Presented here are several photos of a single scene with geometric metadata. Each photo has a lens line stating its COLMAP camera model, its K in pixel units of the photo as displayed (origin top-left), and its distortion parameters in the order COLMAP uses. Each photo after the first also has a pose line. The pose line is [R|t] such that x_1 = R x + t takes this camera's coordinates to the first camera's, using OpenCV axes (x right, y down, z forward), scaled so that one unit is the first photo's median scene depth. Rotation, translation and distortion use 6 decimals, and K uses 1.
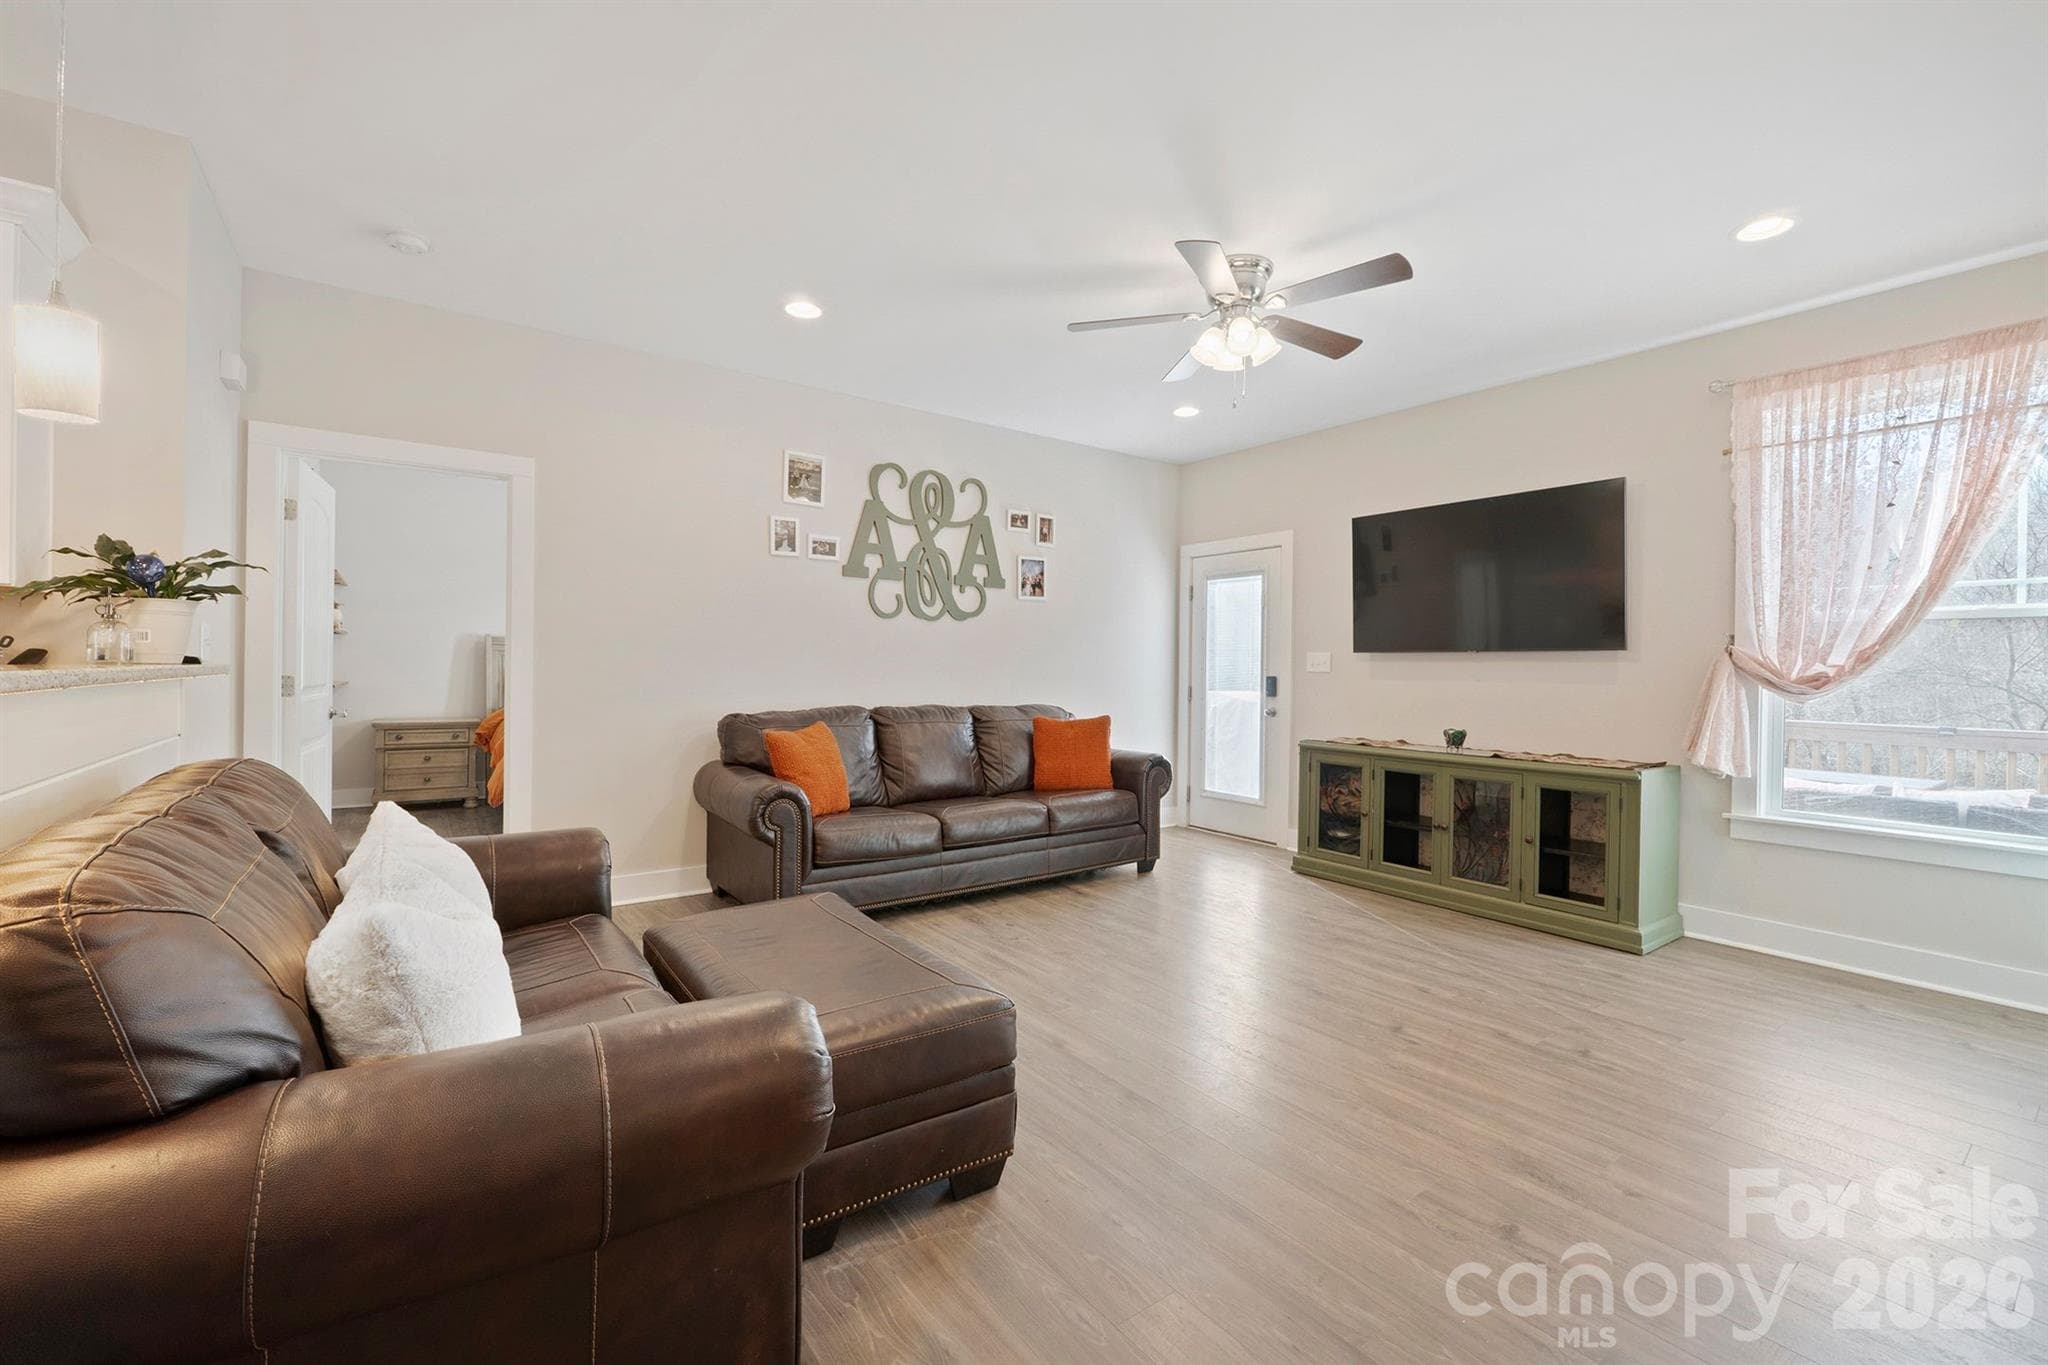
lens RADIAL K [[863.5, 0, 1032.4], [0, 863.5, 676.6], [0, 0, 1]] dist [-0.002316, -0.001326]
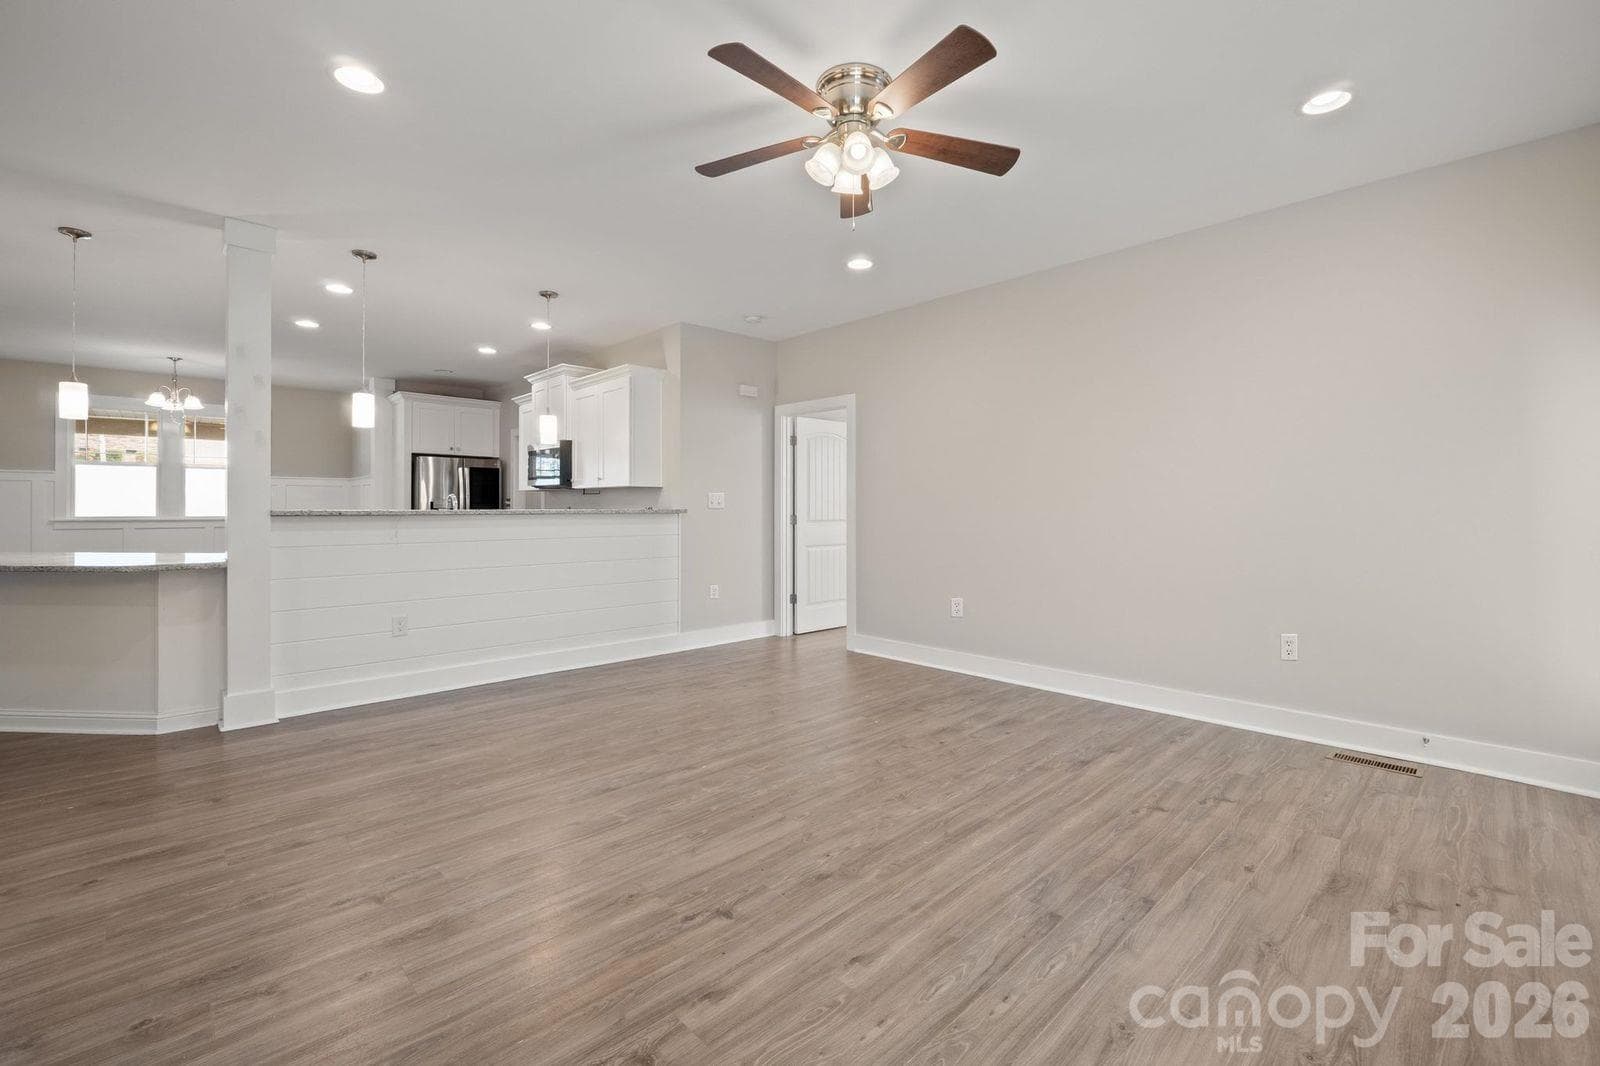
lens RADIAL K [[686.4, 0, 797.9], [0, 686.4, 504.7], [0, 0, 1]] dist [-0.010362, 0.000126]
pose [[0.118664, -0.018073, -0.992770, 0.988751], [-0.008523, 0.999779, -0.019220, 0.007924], [0.992898, 0.010742, 0.118484, 0.870017]]
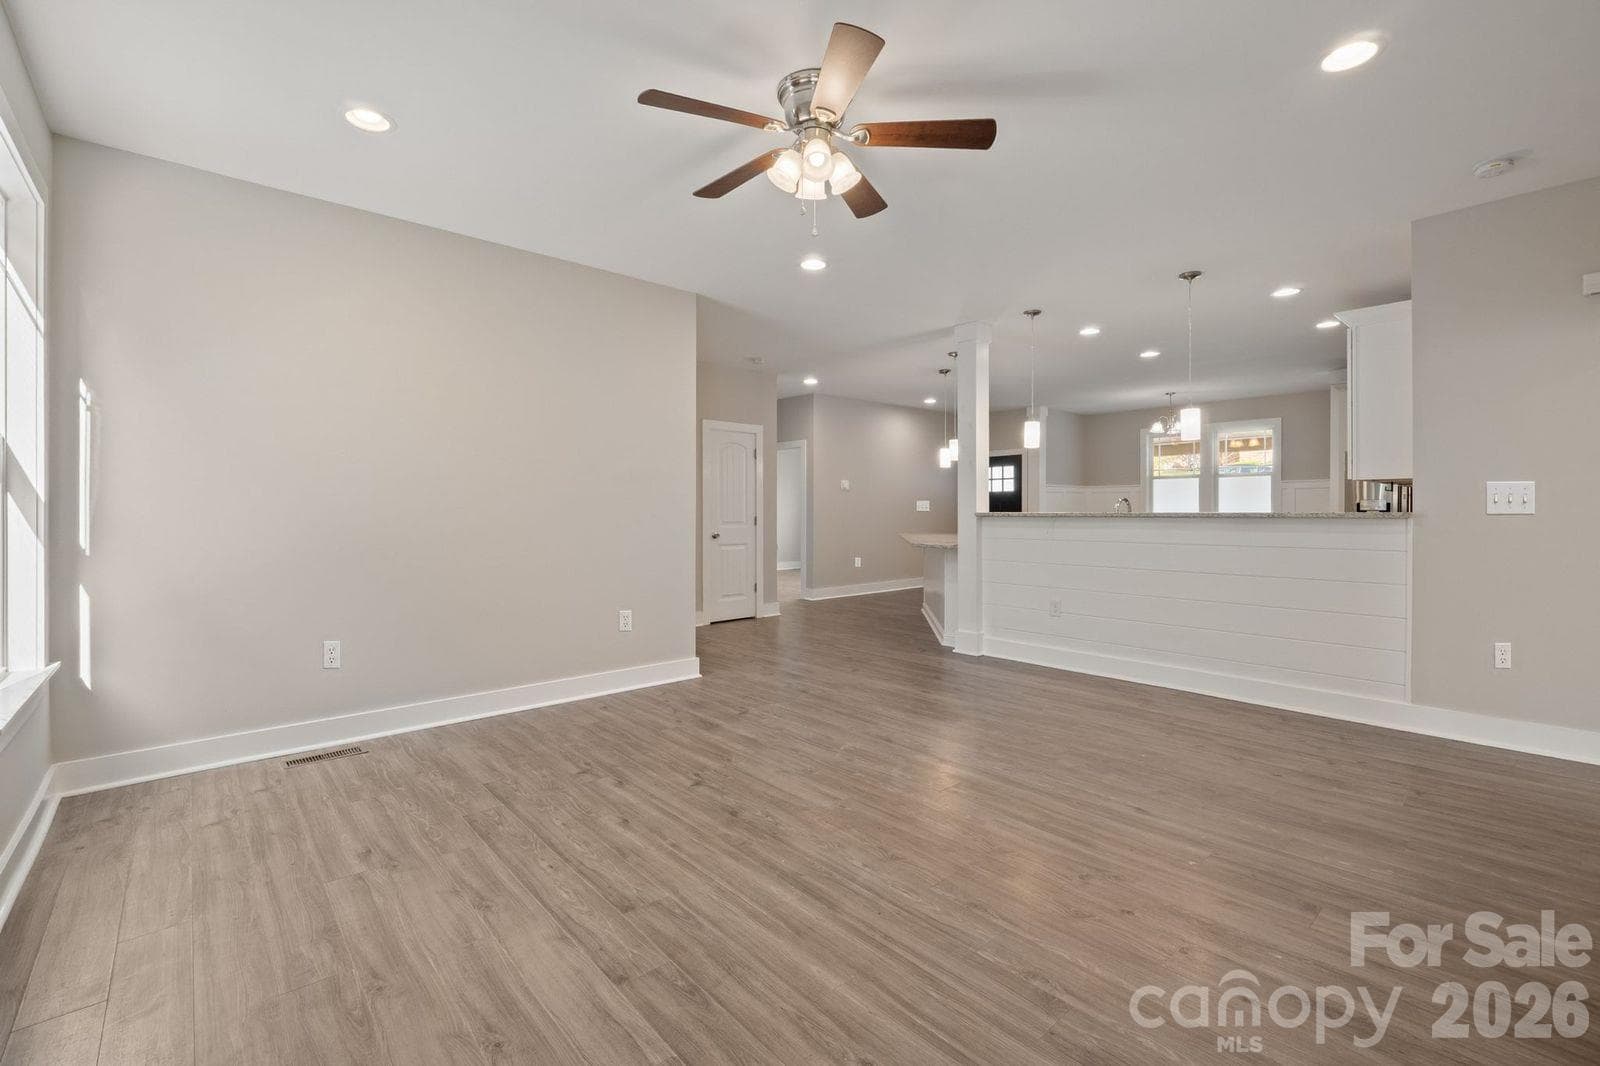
lens RADIAL K [[686.4, 0, 814.9], [0, 686.4, 515.7], [0, 0, 1]] dist [-0.010362, 0.000126]
pose [[-0.994871, -0.011734, -0.100470, 0.312053], [-0.013507, 0.999765, 0.016985, -0.013108], [0.100247, 0.018255, -0.994795, 1.794538]]
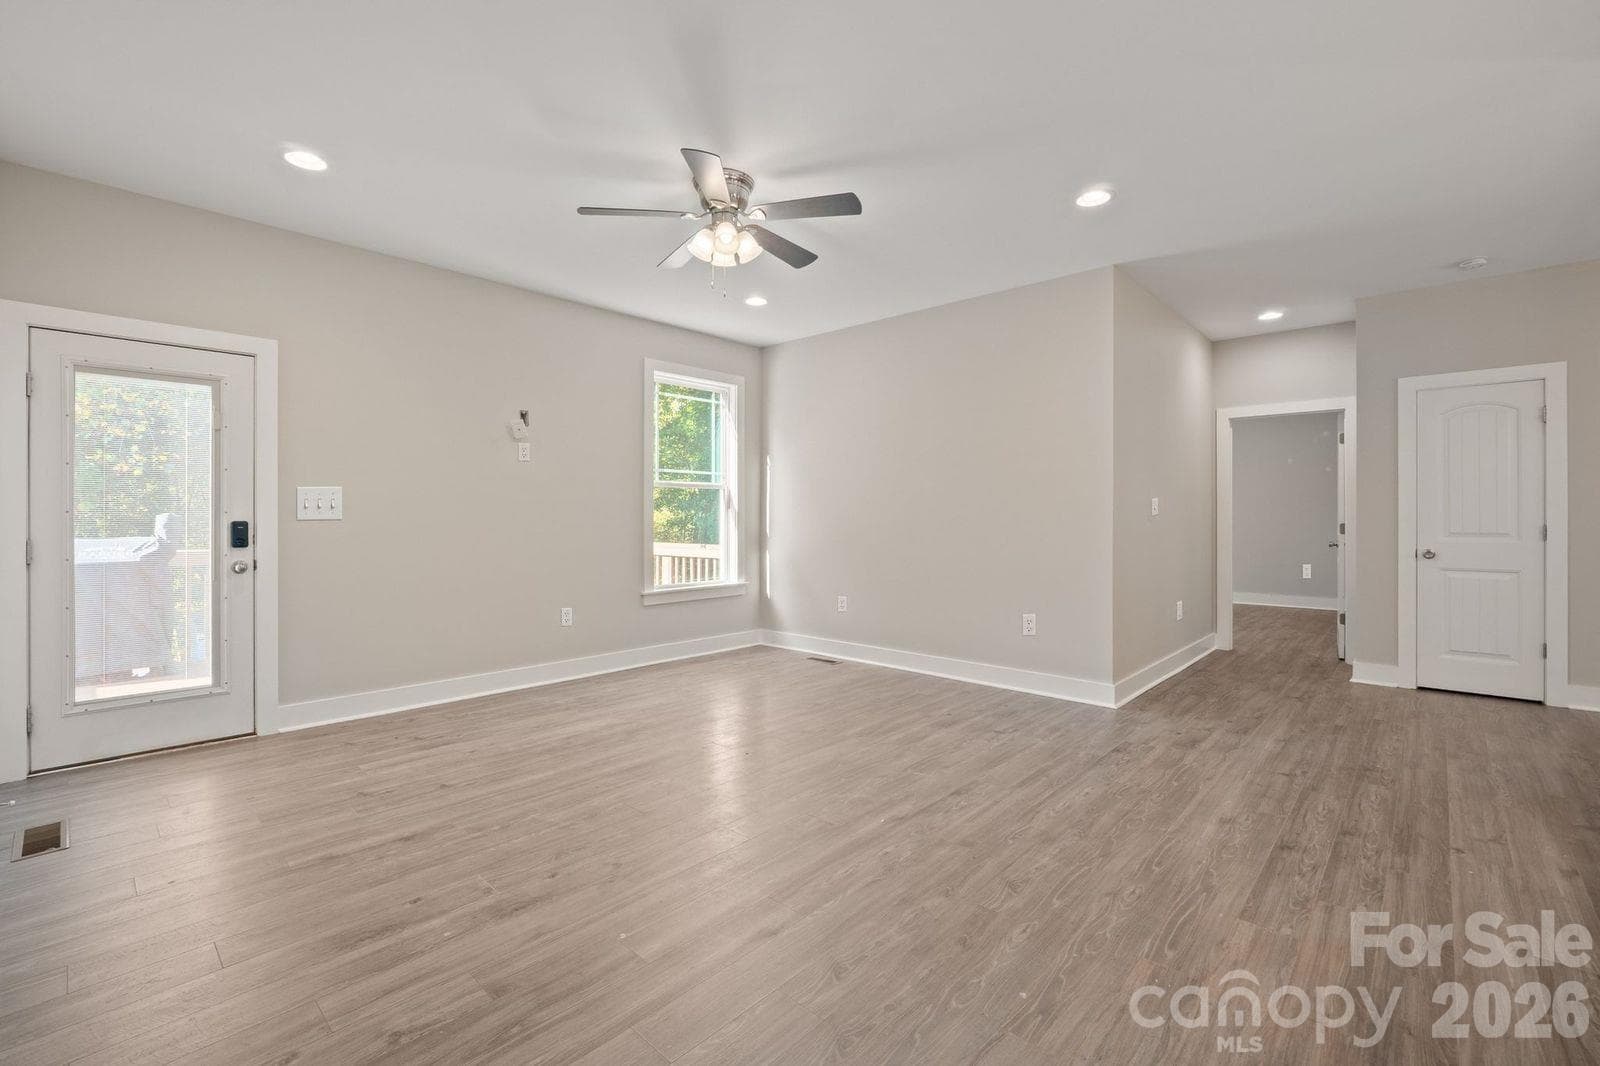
lens RADIAL K [[686.4, 0, 800.8], [0, 686.4, 519.2], [0, 0, 1]] dist [-0.010362, 0.000126]
pose [[-0.187378, -0.014357, 0.982183, -0.744062], [0.008562, 0.999831, 0.016248, -0.013148], [-0.982250, 0.011454, -0.187224, 1.097713]]
